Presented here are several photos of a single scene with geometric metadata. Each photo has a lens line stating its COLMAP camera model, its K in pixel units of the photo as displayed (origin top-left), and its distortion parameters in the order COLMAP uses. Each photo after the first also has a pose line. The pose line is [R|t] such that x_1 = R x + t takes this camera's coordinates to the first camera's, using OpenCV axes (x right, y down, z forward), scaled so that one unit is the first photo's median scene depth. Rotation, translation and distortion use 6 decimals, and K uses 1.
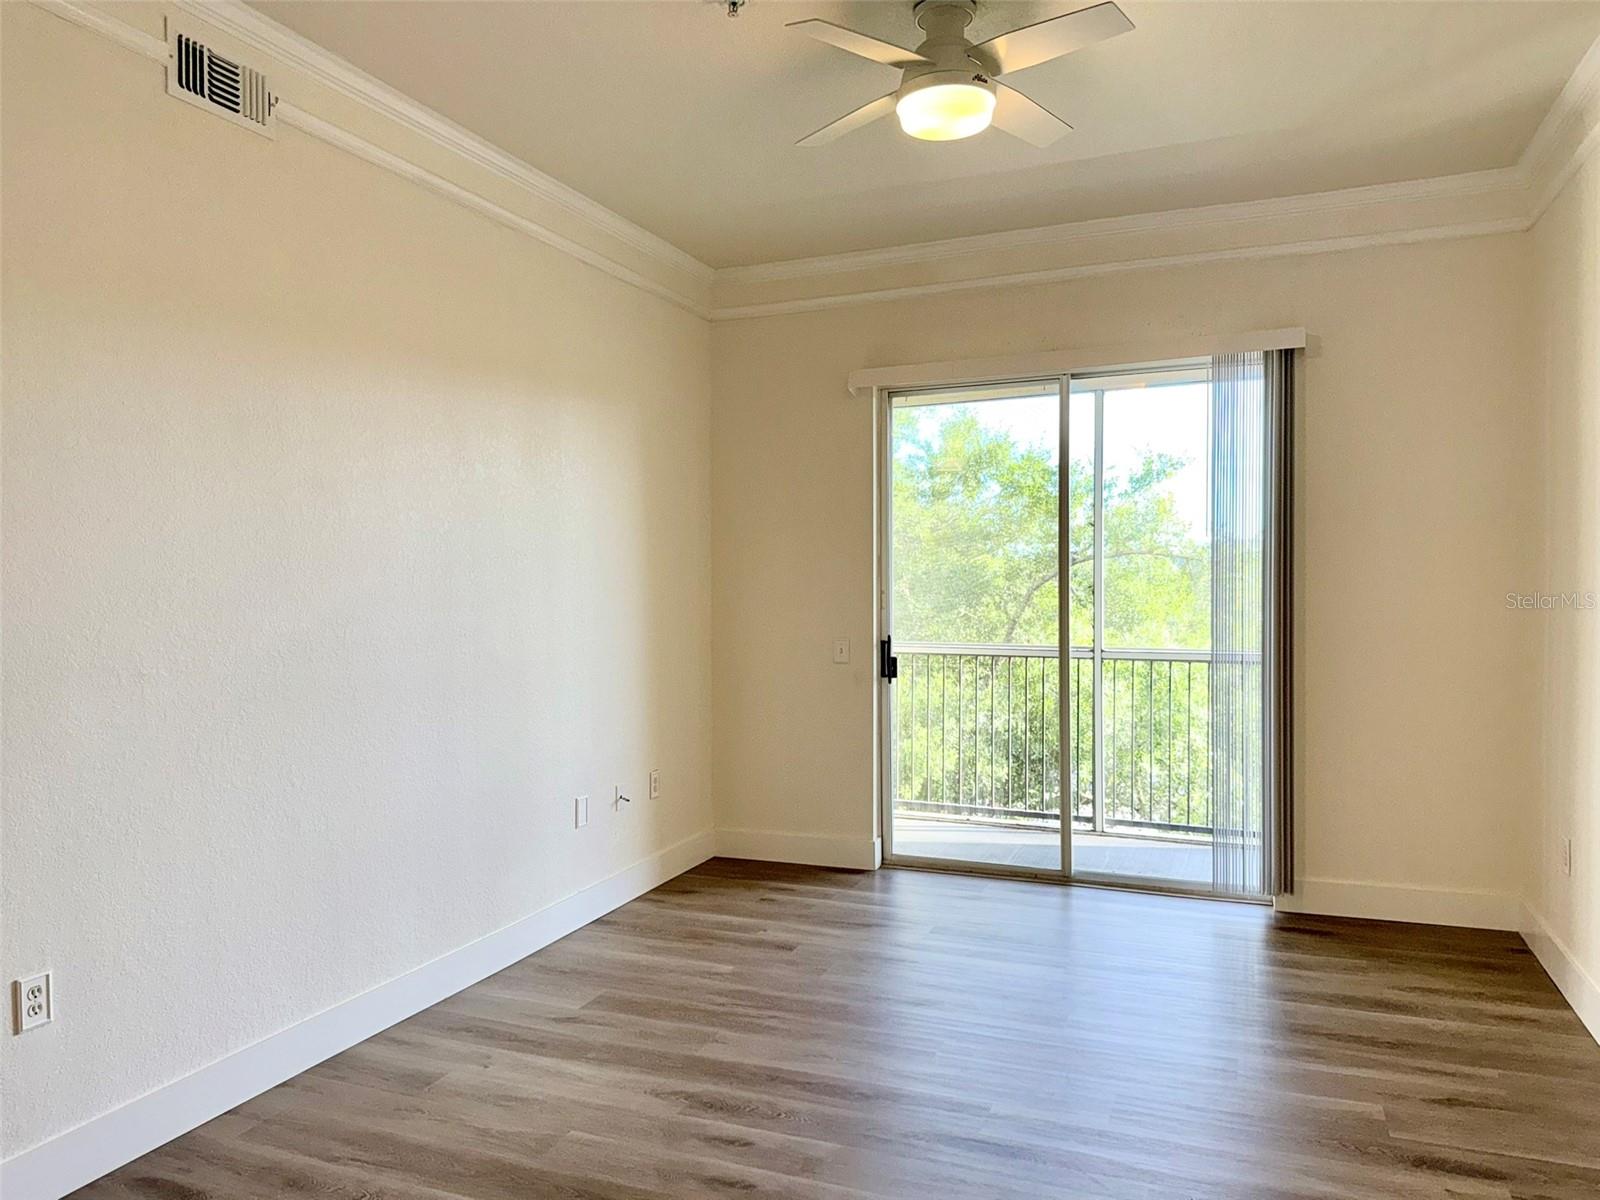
lens RADIAL K [[1116.8, 0, 801.8], [0, 1116.8, 607.2], [0, 0, 1]] dist [0.055026, -0.079634]
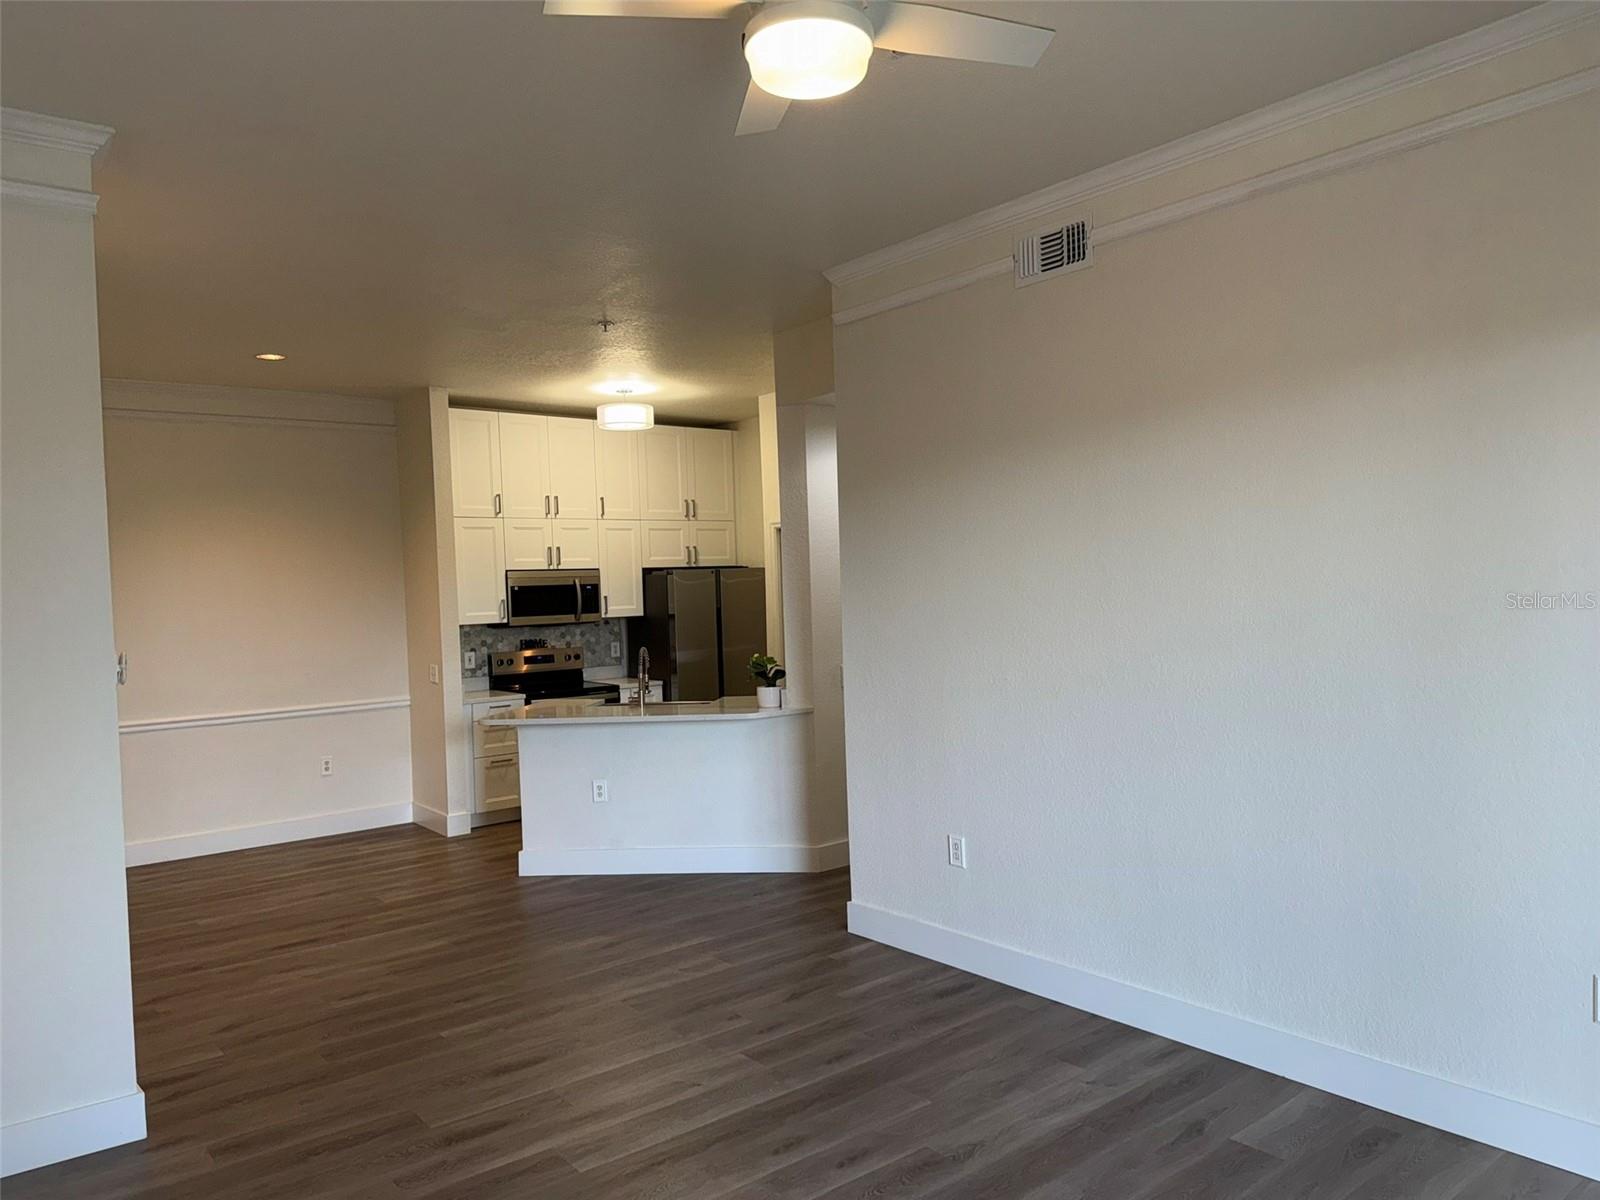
lens RADIAL K [[1116.8, 0, 810.4], [0, 1116.8, 619.7], [0, 0, 1]] dist [0.055026, -0.079634]
pose [[-0.476593, 0.055126, -0.877394, 0.497875], [0.017692, 0.998431, 0.053120, -0.062472], [0.878946, 0.009794, -0.476821, 0.825277]]
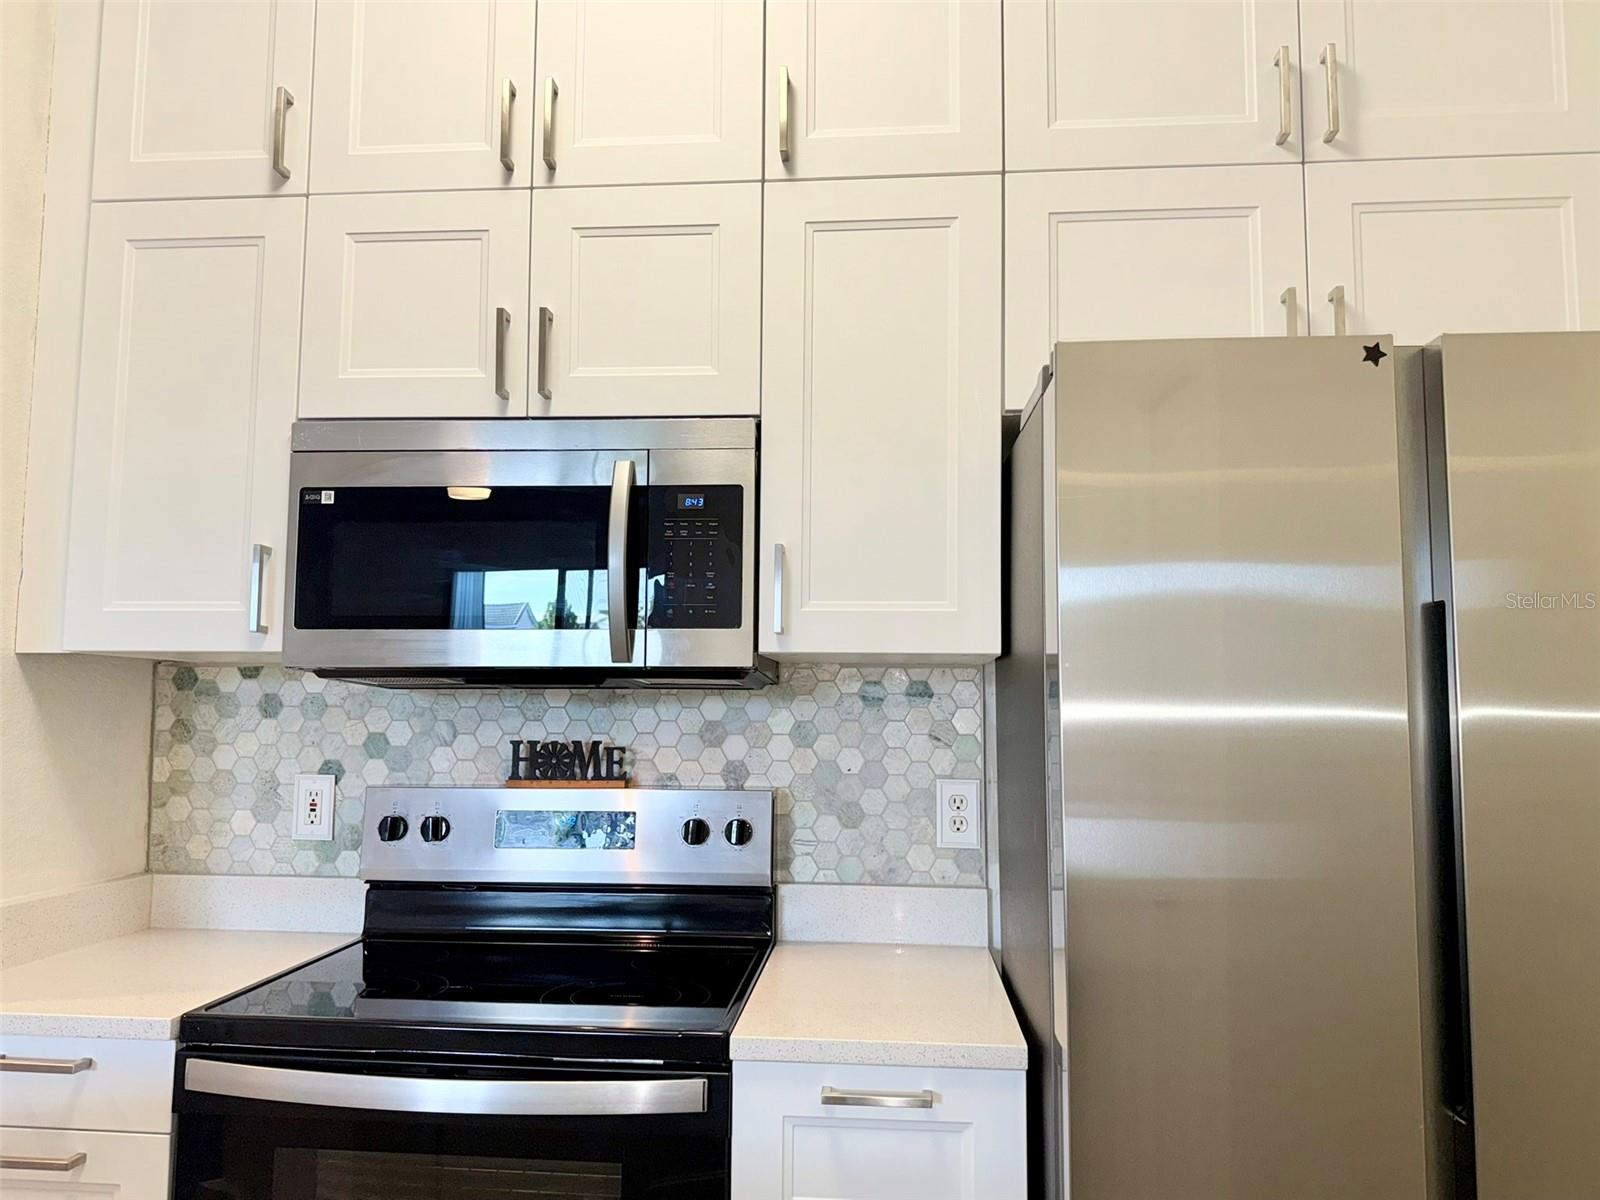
lens RADIAL K [[1116.8, 0, 807.2], [0, 1116.8, 607.7], [0, 0, 1]] dist [0.055026, -0.079634]
pose [[-0.955333, -0.023761, -0.294576, -0.729758], [-0.002852, 0.997457, -0.071208, 0.028091], [0.295519, -0.067187, -0.952971, 0.083329]]
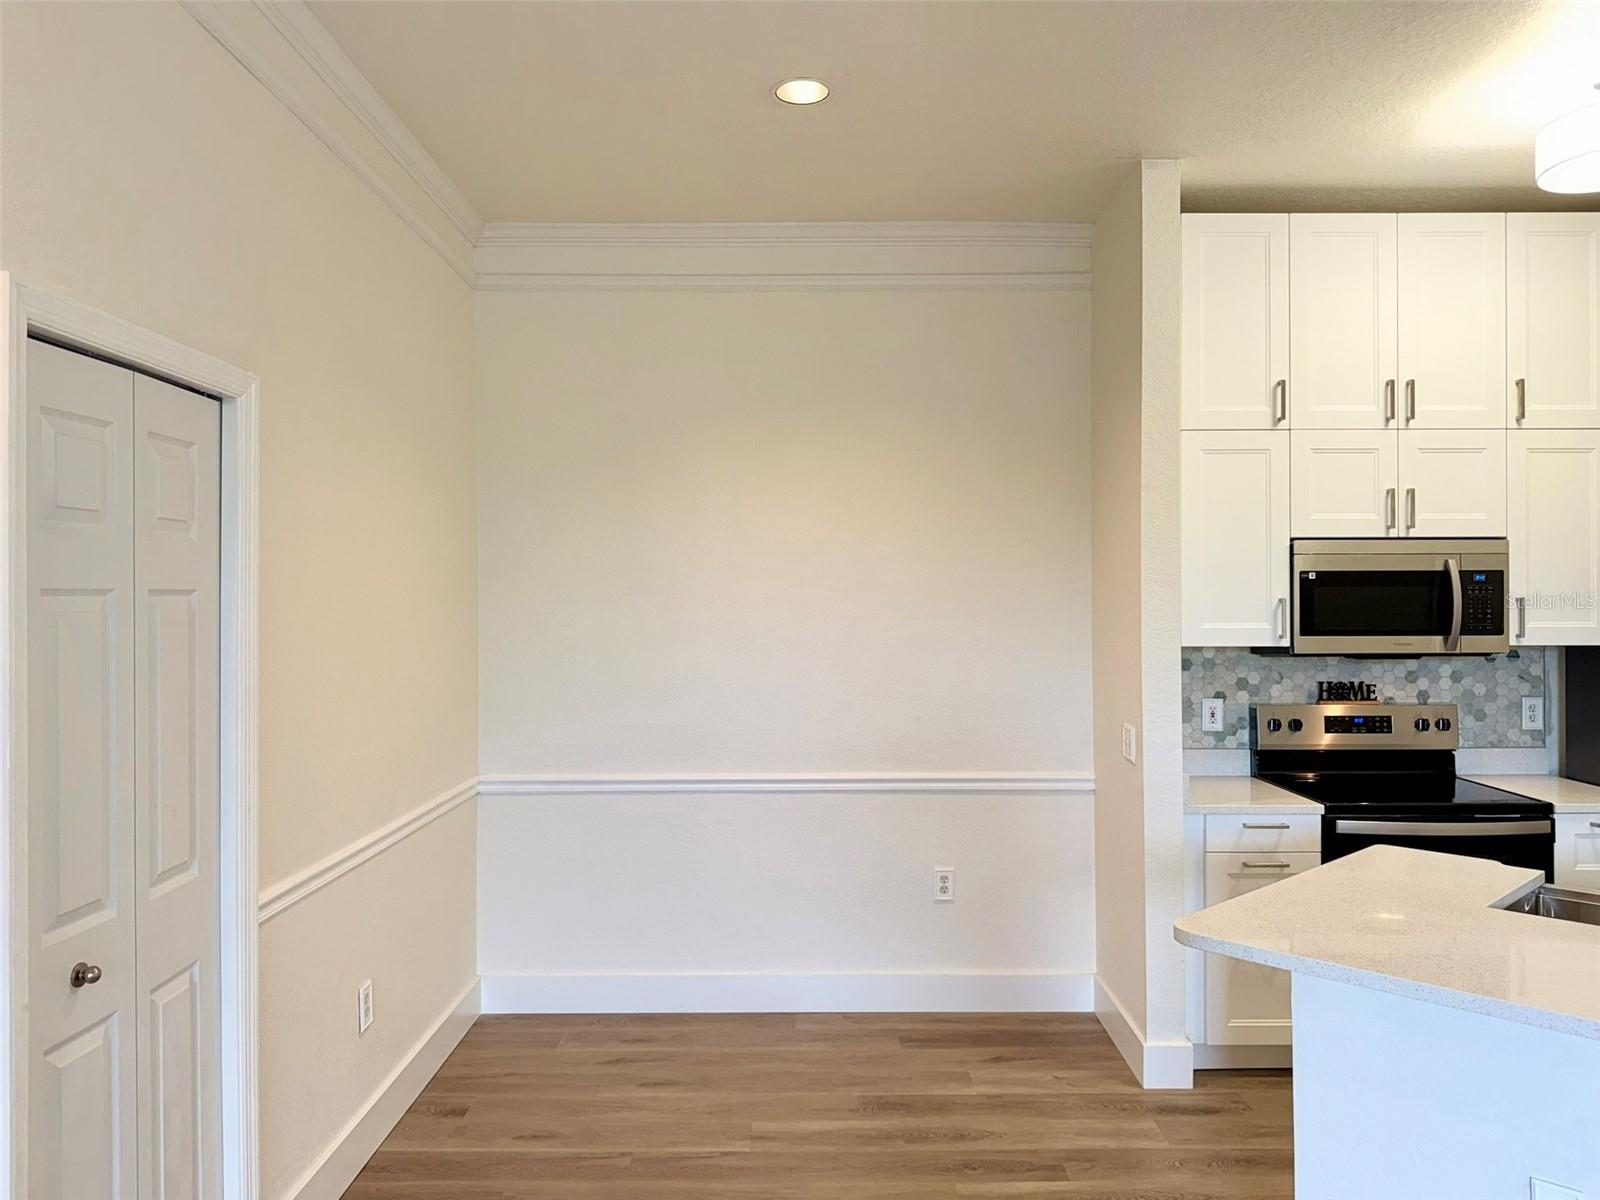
lens RADIAL K [[1116.8, 0, 810.5], [0, 1116.8, 596.9], [0, 0, 1]] dist [0.055026, -0.079634]
pose [[-0.926790, 0.010339, -0.375438, -0.091344], [0.004456, 0.999853, 0.016534, -0.030045], [0.375554, 0.013650, -0.926700, 0.286784]]
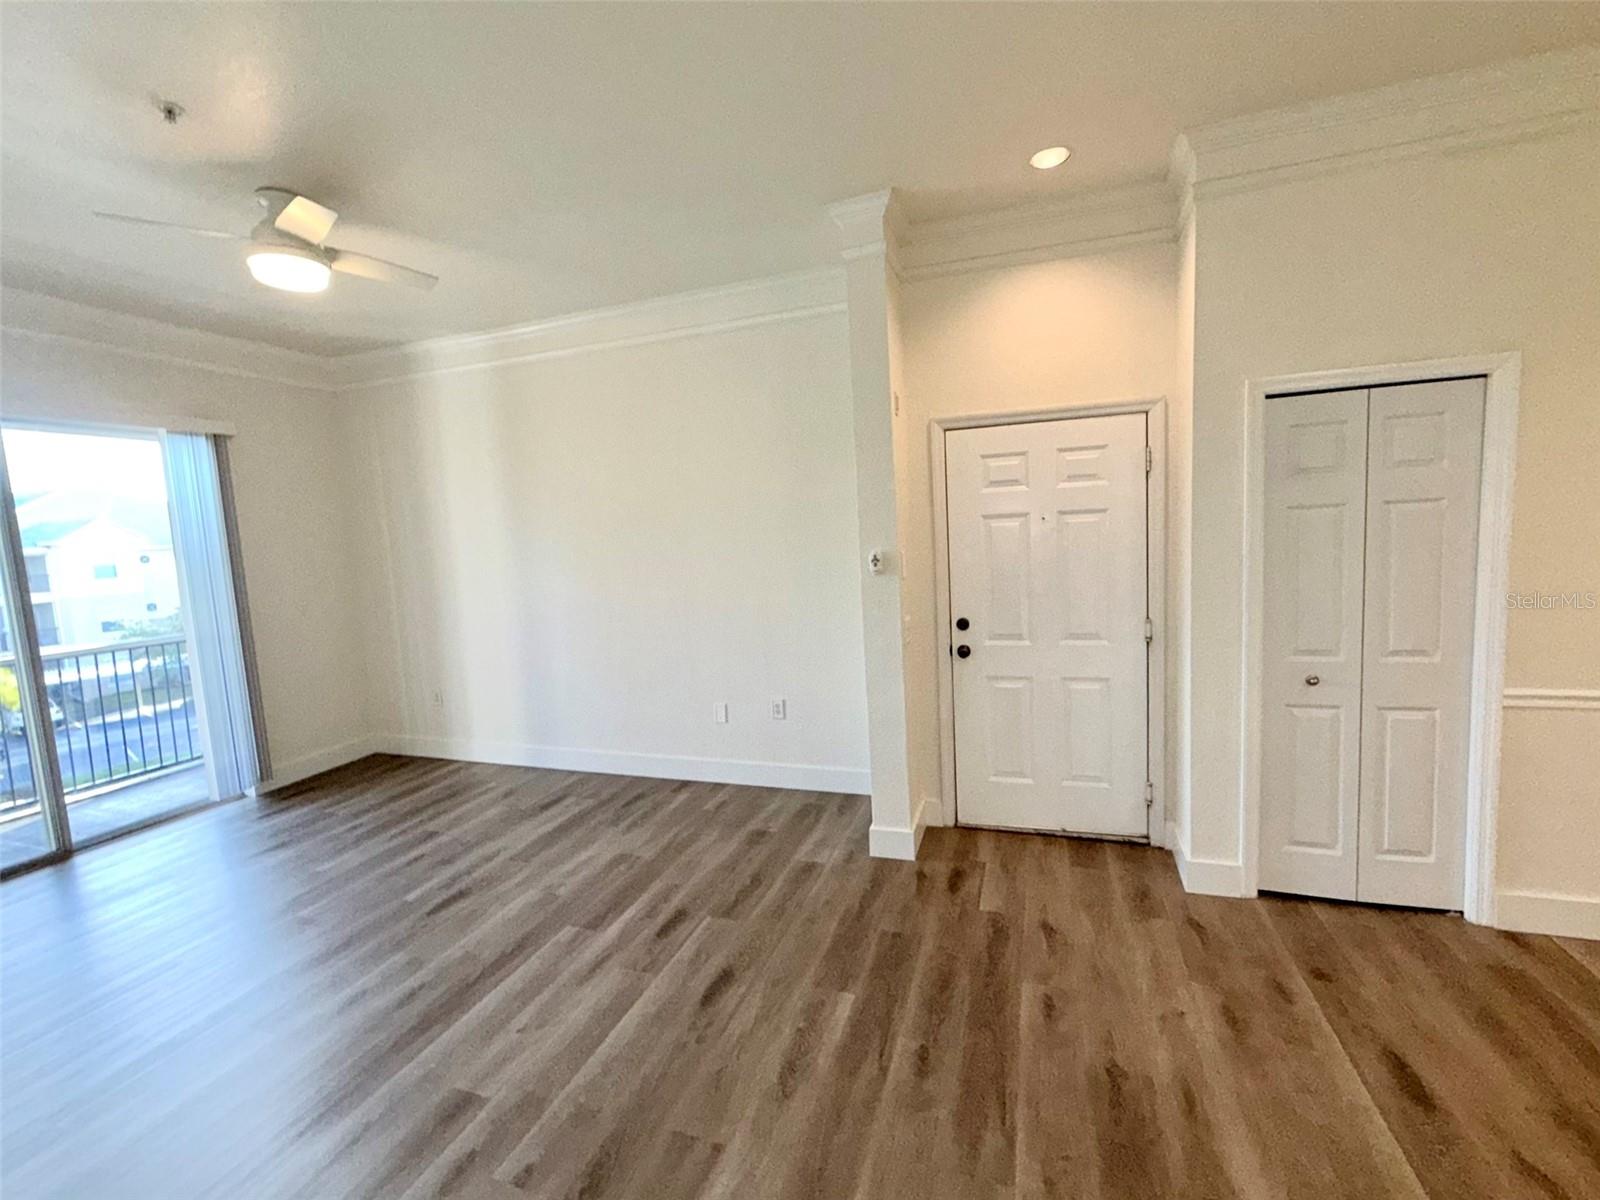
lens RADIAL K [[680.1, 0, 794.1], [0, 680.1, 599.9], [0, 0, 1]] dist [-0.000378, -0.000452]
pose [[-0.044158, -0.092280, 0.994753, -0.491512], [0.074023, 0.992685, 0.095374, -0.034895], [-0.996278, 0.077846, -0.037004, 0.246082]]
